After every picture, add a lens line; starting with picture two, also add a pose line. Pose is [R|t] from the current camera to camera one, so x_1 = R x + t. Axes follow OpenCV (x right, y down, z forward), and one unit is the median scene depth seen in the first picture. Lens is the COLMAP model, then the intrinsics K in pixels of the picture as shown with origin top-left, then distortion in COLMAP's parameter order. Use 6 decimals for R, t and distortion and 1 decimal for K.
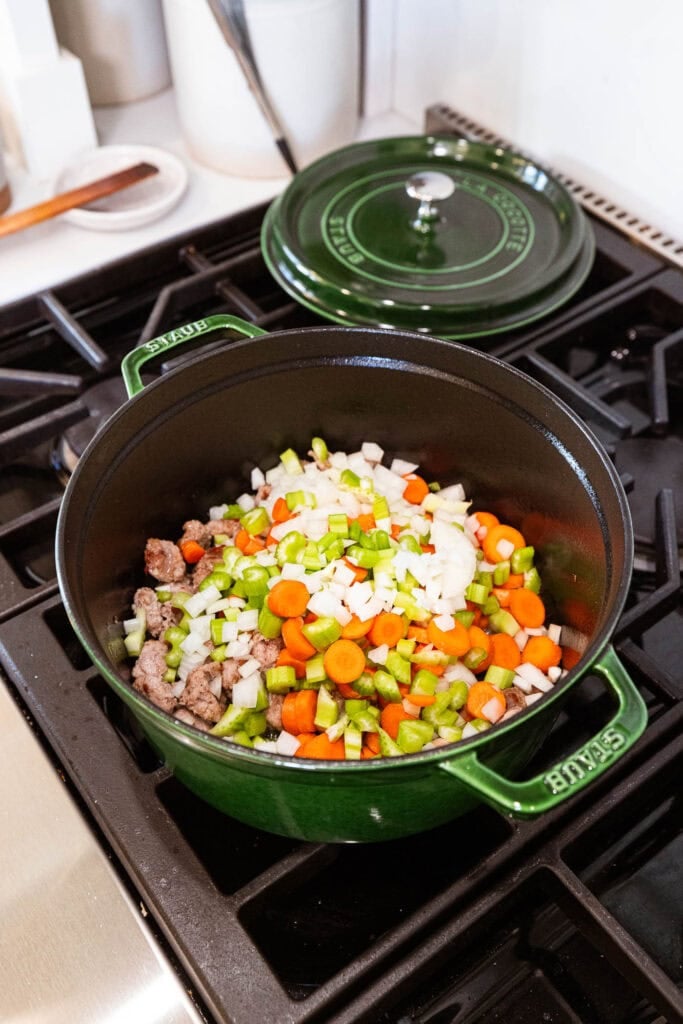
lens RADIAL K [[986.6, 0, 341.5], [0, 986.6, 512.0], [0, 0, 1]] dist [0.002101, -0.001060]
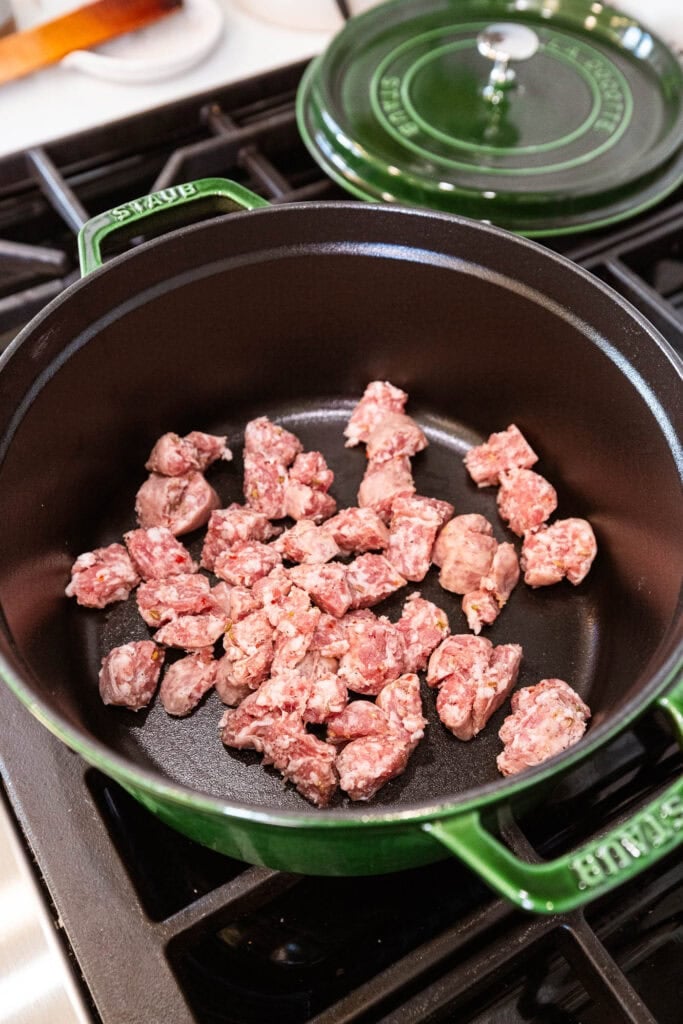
lens RADIAL K [[965.5, 0, 345.9], [0, 965.5, 523.7], [0, 0, 1]] dist [0.002852, 0.002546]
pose [[0.995329, 0.082358, -0.050369, 0.030439], [-0.076470, 0.991055, 0.109375, -0.016020], [0.058926, -0.105012, 0.992724, 0.166330]]
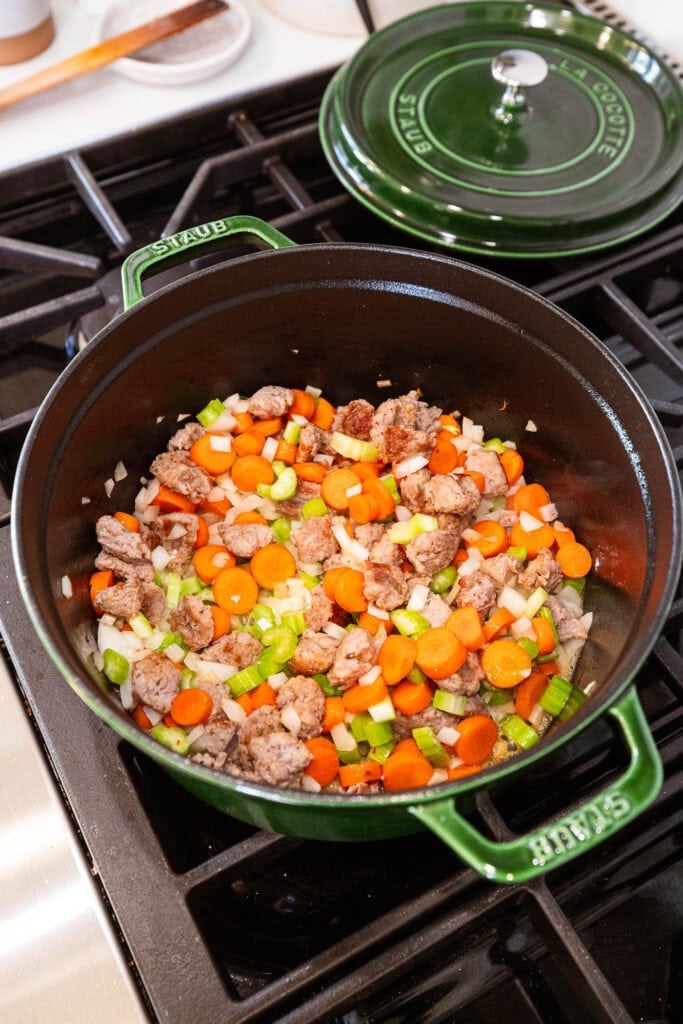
lens RADIAL K [[965.5, 0, 345.9], [0, 965.5, 523.7], [0, 0, 1]] dist [0.002852, 0.002546]
pose [[0.991793, 0.117025, -0.051492, 0.029969], [-0.107489, 0.981284, 0.159776, -0.059742], [0.069226, -0.152930, 0.985809, 0.101515]]
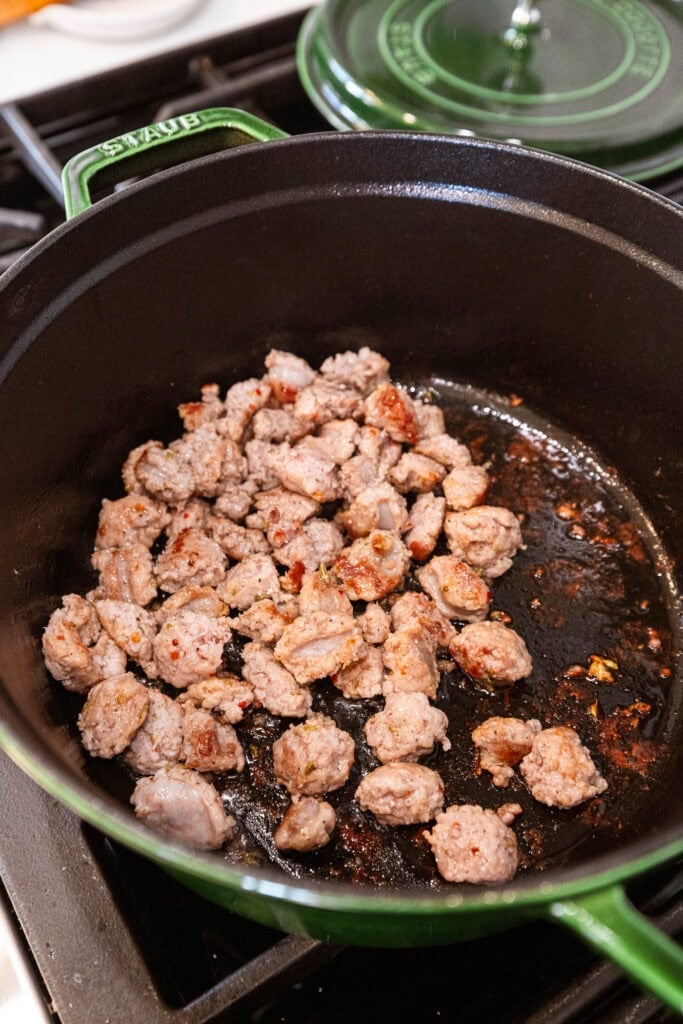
lens RADIAL K [[957.3, 0, 341.5], [0, 957.3, 512.0], [0, 0, 1]] dist [0.010478, 0.012741]
pose [[0.997646, 0.061784, -0.029749, -0.005430], [-0.058696, 0.993709, 0.095382, 0.001281], [0.035455, -0.093411, 0.994996, 0.254192]]
